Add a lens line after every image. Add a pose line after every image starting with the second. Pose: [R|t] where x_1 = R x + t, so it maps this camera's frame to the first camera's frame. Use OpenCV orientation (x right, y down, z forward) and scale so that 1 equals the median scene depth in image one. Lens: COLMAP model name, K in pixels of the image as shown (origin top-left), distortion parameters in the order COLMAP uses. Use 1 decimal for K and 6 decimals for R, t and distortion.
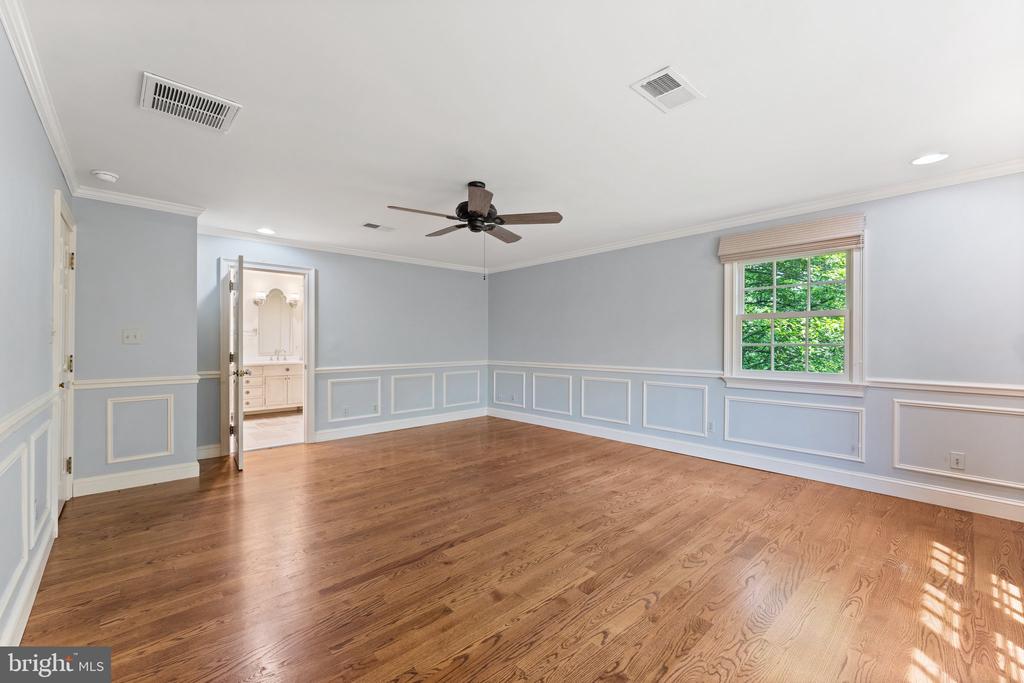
lens RADIAL K [[414.8, 0, 512.8], [0, 414.8, 339.2], [0, 0, 1]] dist [0.001700, 0.000096]
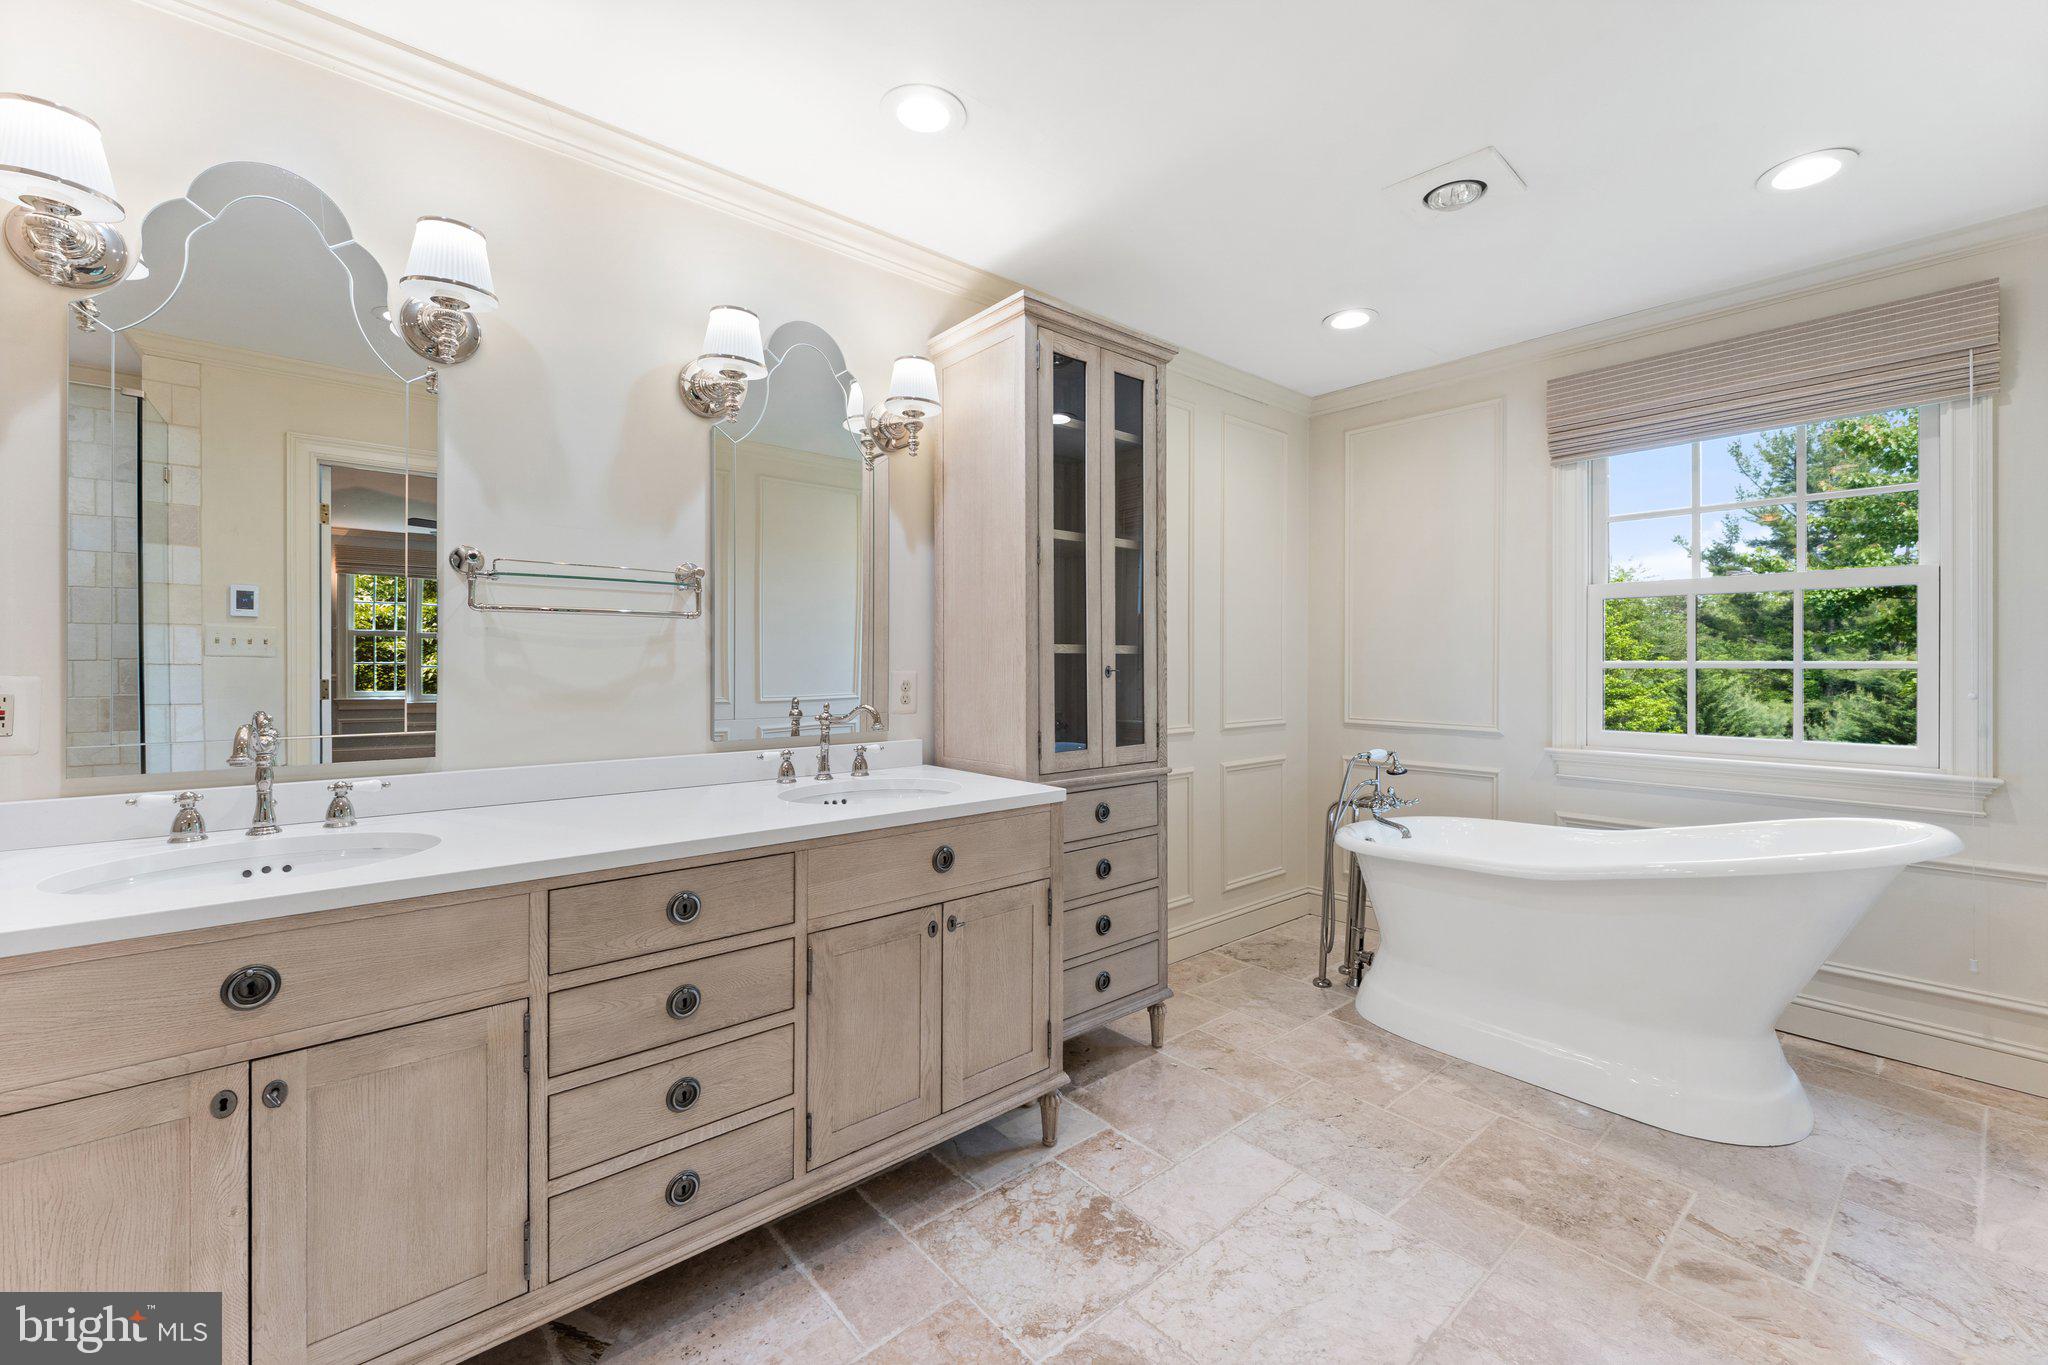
lens RADIAL K [[787.7, 0, 981.8], [0, 787.7, 667.9], [0, 0, 1]] dist [-0.000114, -0.000091]
pose [[0.995458, -0.000301, -0.095197, -0.486946], [0.000733, 0.999990, 0.004505, 0.009936], [0.095194, -0.004555, 0.995448, 0.719907]]
